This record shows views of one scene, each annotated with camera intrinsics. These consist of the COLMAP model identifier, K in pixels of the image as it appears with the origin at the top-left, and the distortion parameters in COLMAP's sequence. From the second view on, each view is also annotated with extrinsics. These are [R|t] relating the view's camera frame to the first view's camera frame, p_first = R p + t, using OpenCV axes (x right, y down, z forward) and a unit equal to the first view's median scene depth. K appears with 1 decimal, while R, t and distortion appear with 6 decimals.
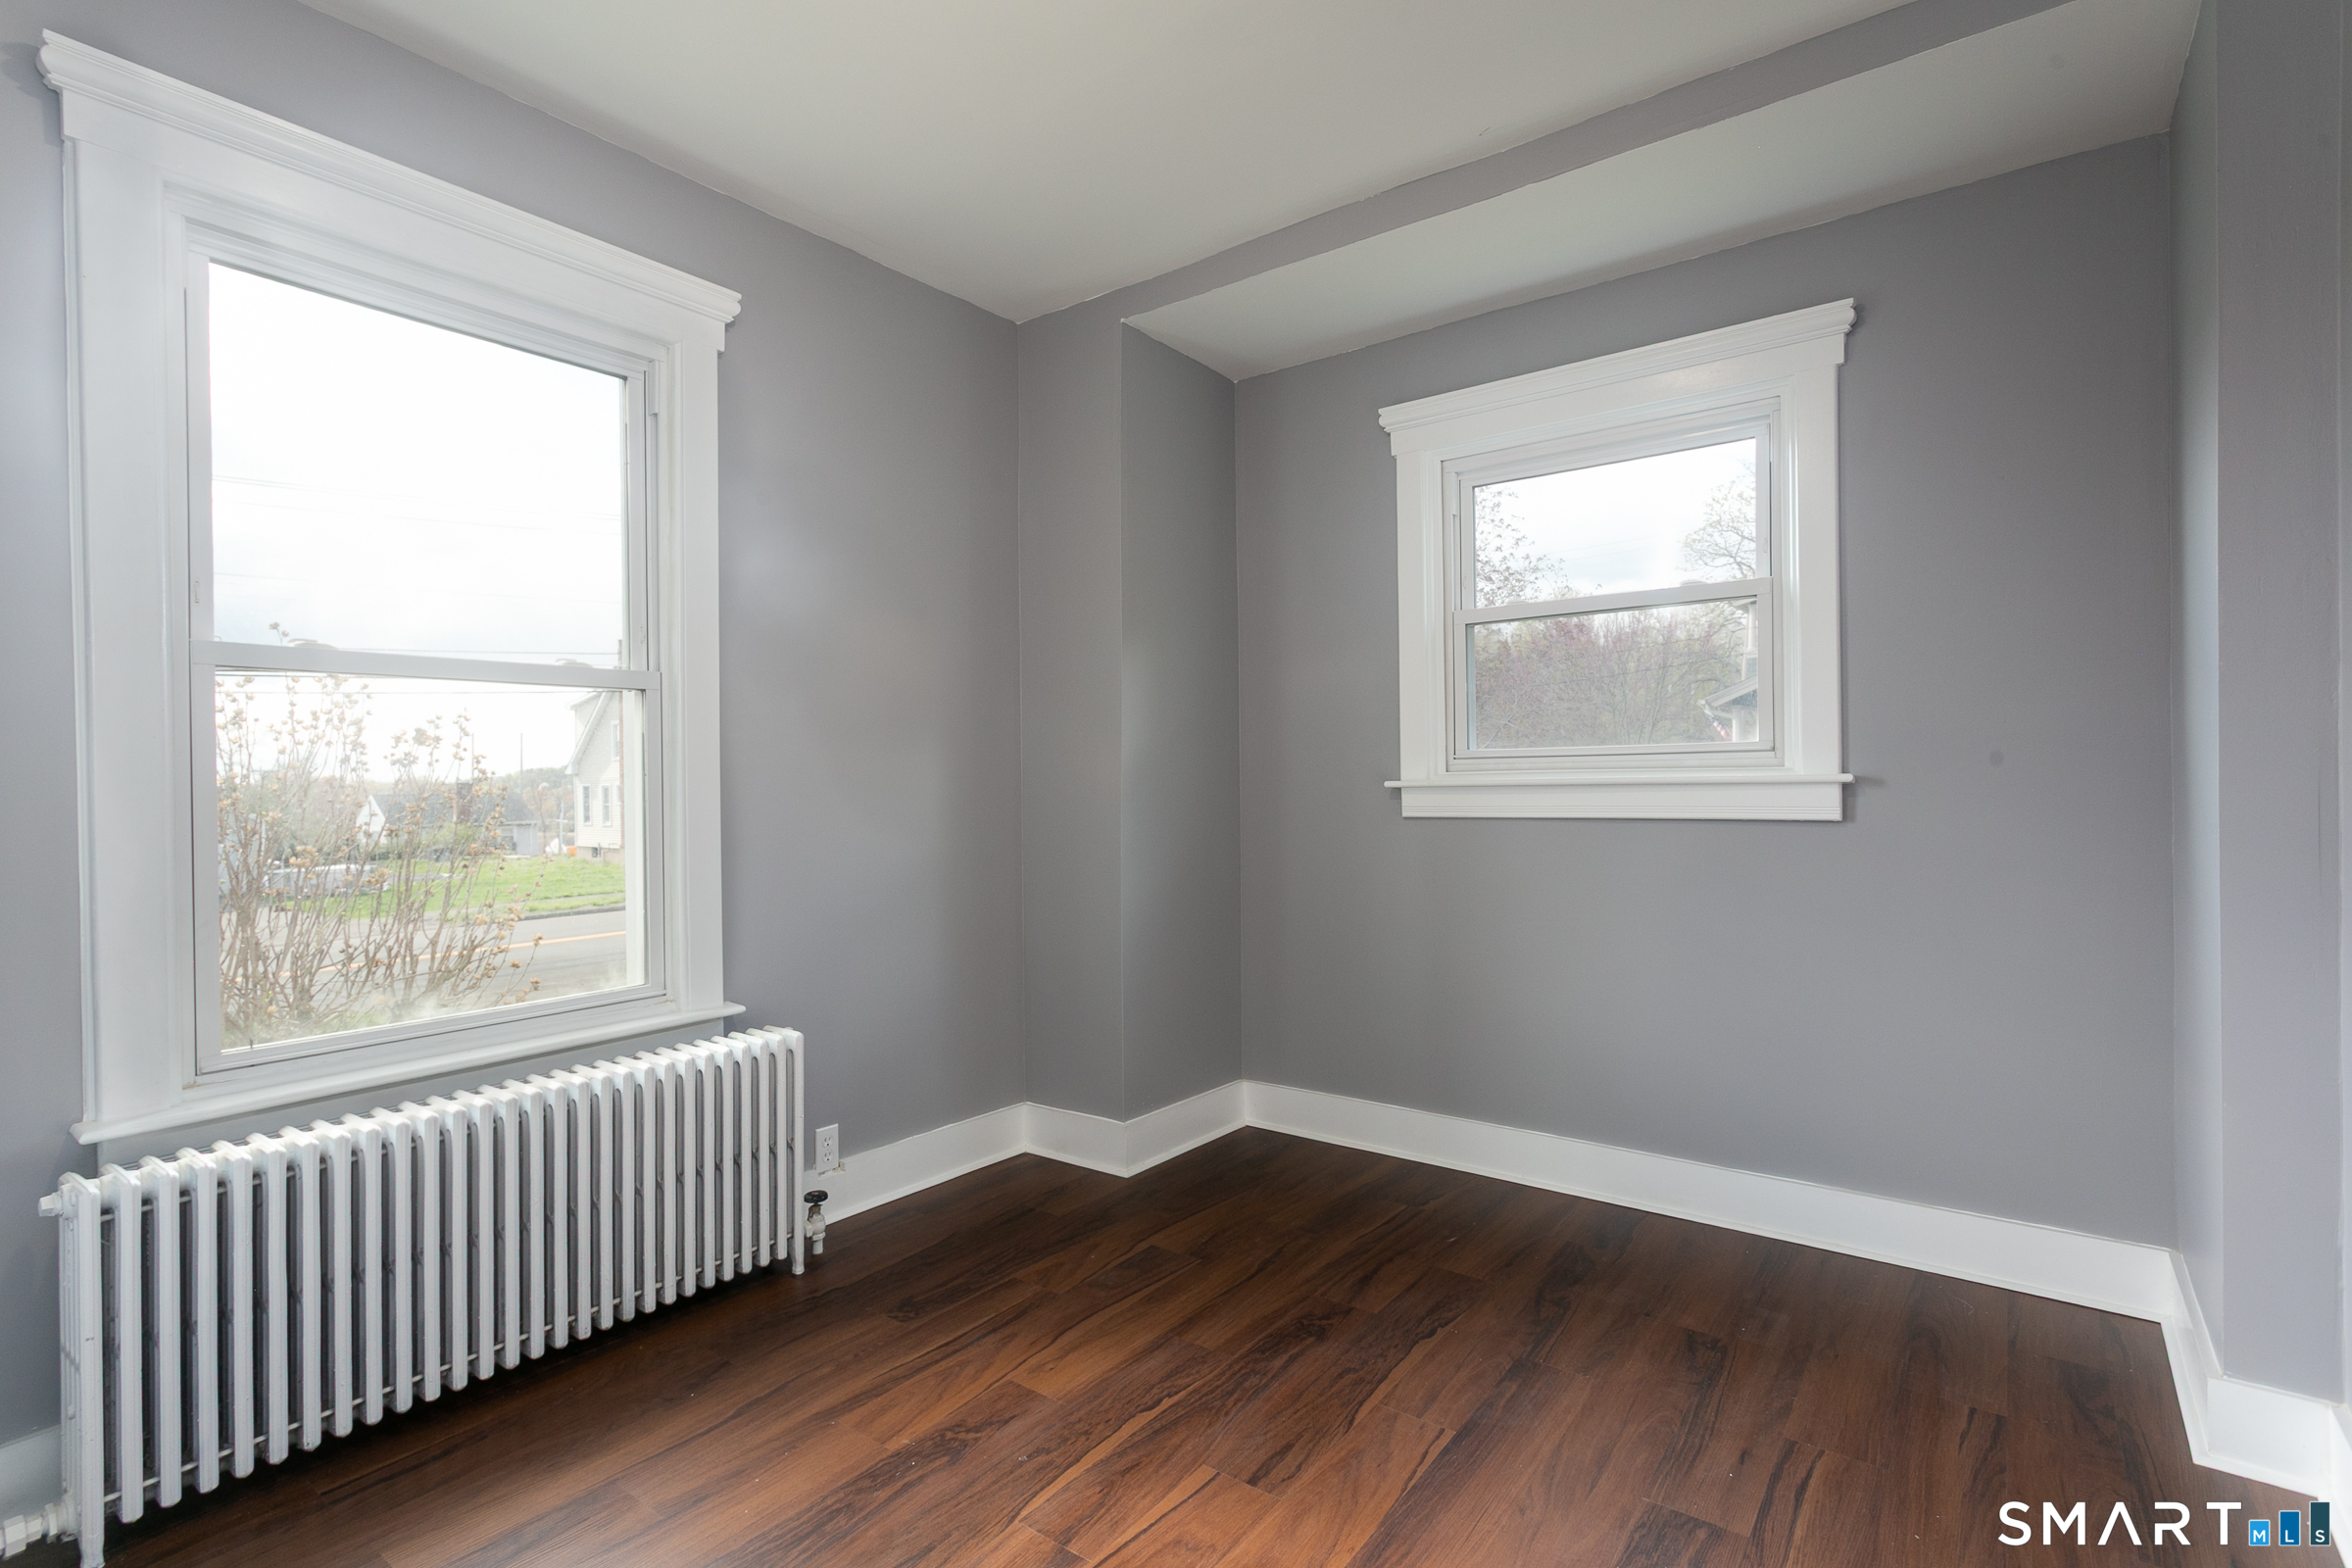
lens RADIAL K [[1125.2, 0, 1144.5], [0, 1125.2, 780.6], [0, 0, 1]] dist [0.001298, 0.000222]
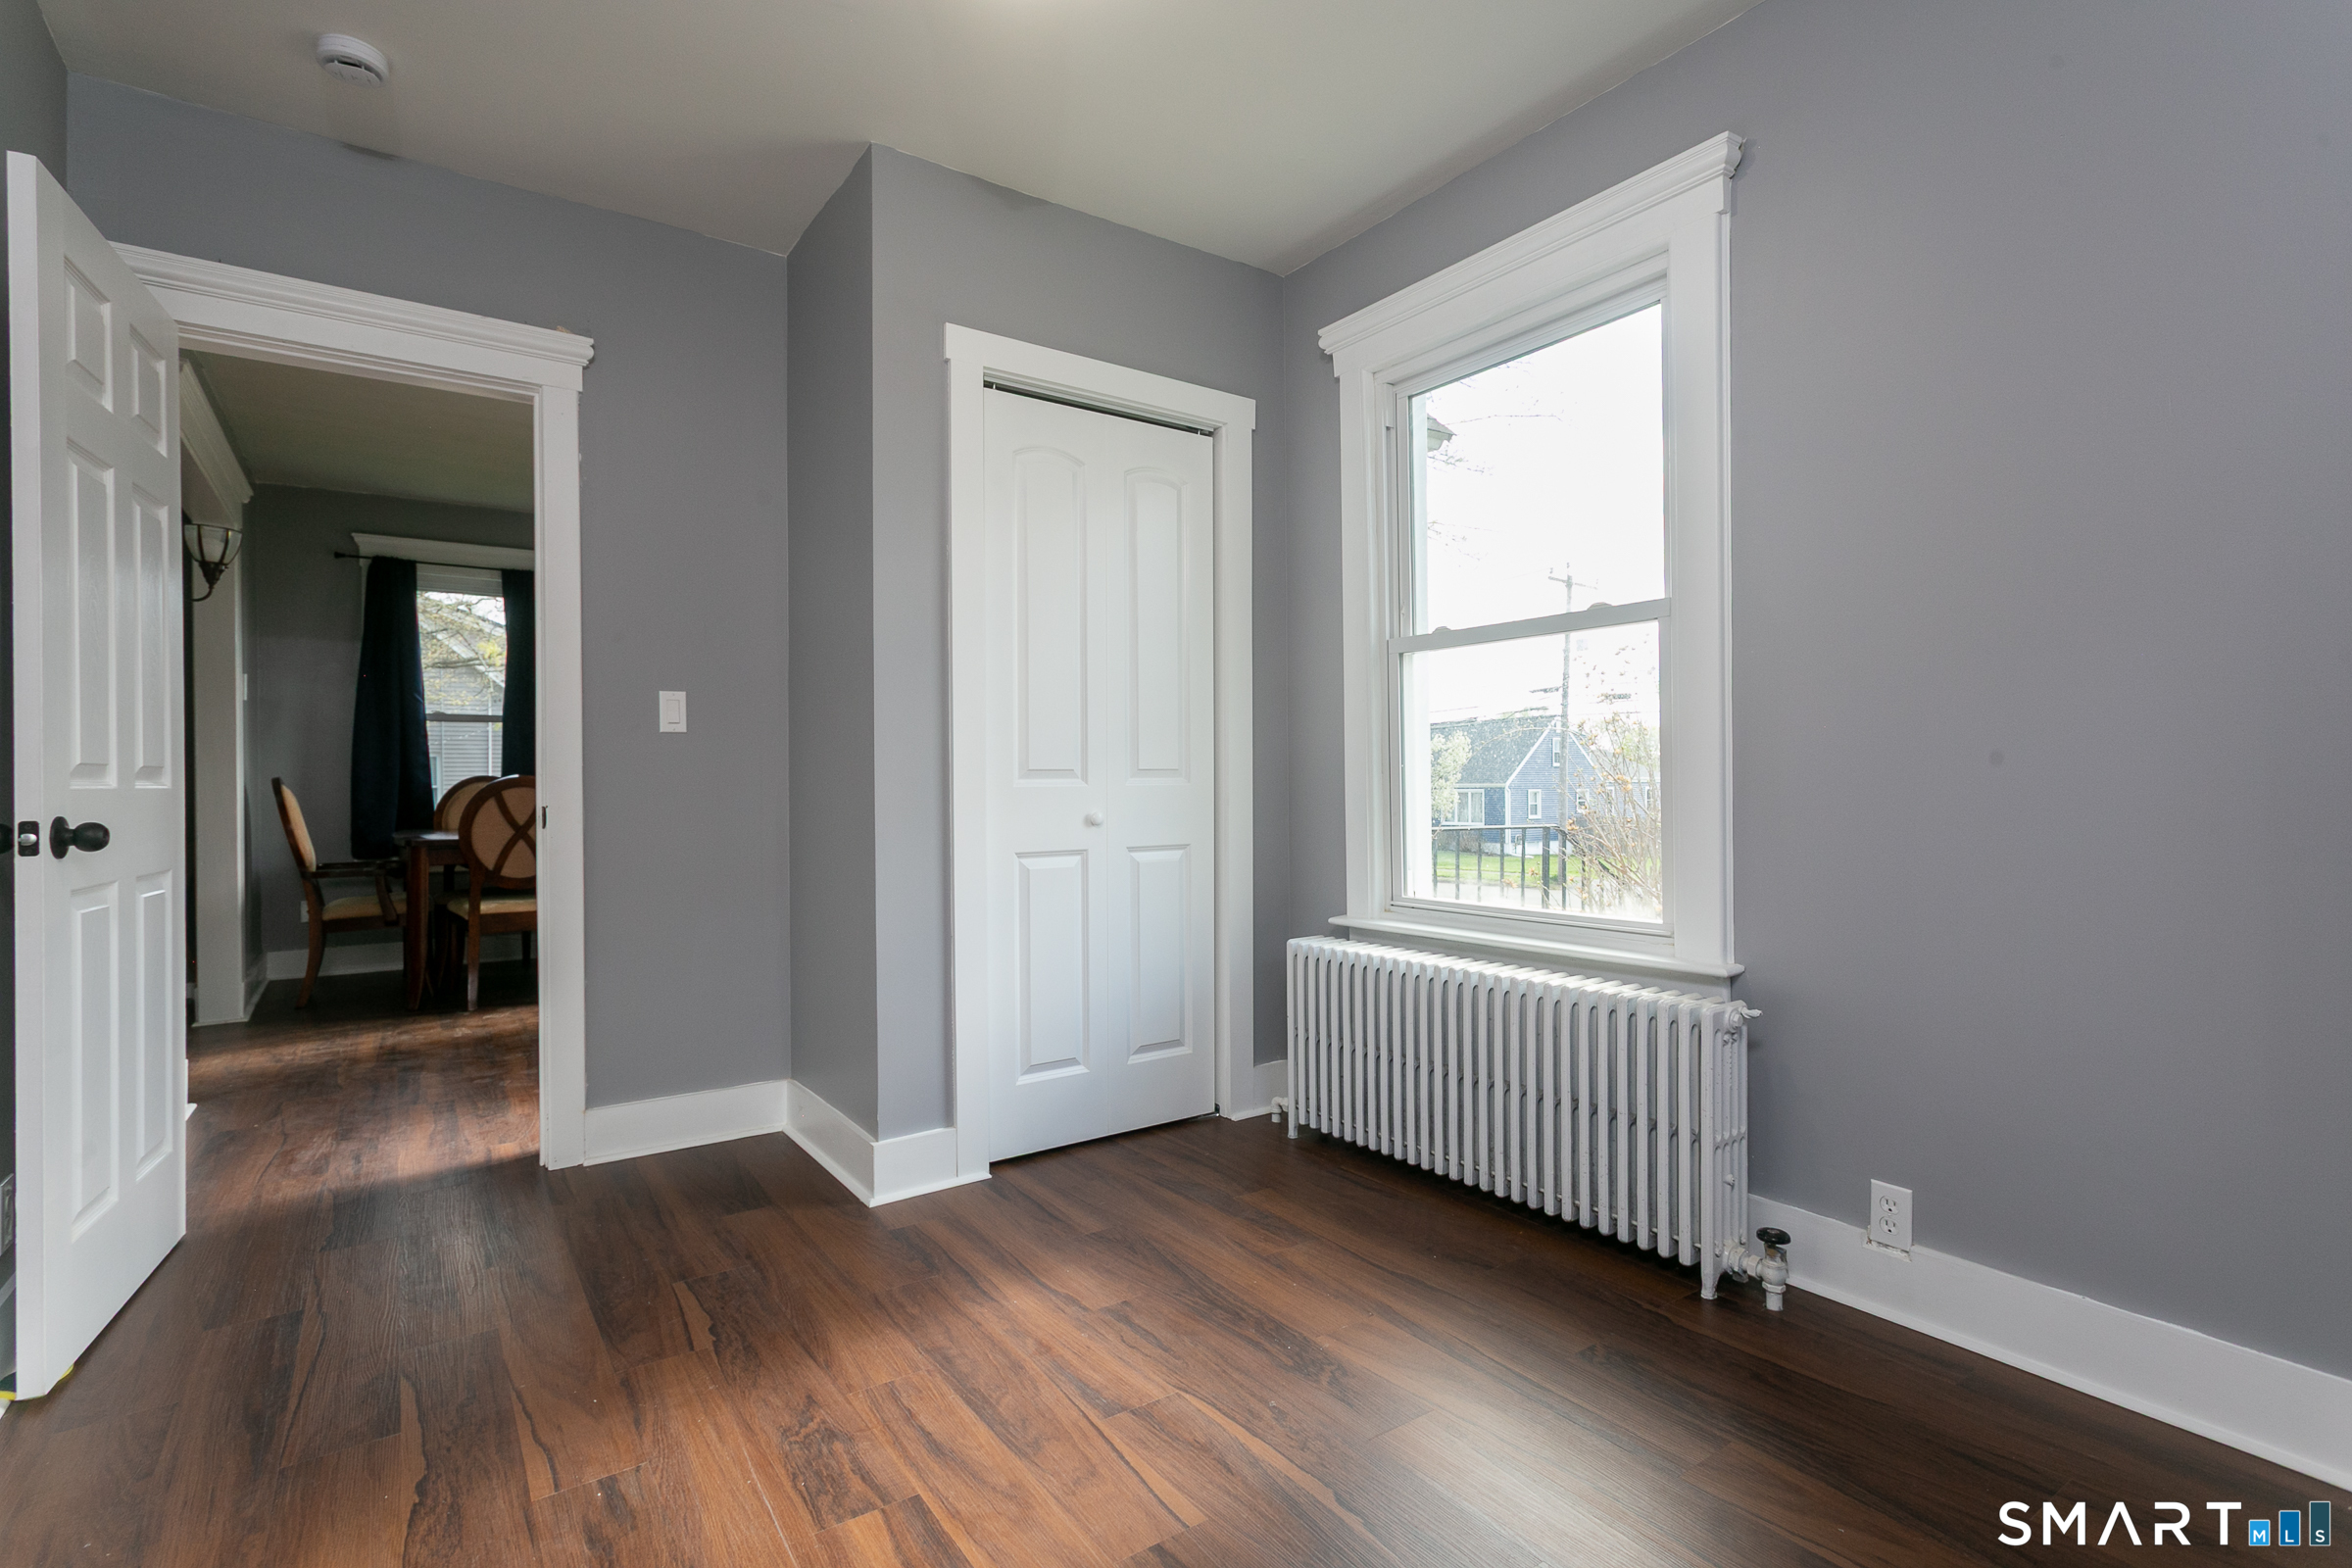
lens RADIAL K [[1125.2, 0, 1144.5], [0, 1125.2, 780.6], [0, 0, 1]] dist [0.001298, 0.000222]
pose [[-0.322471, 0.013487, -0.946483, 0.608089], [0.011631, 0.999879, 0.010285, 0.048603], [0.946508, -0.007692, -0.322589, 0.897123]]
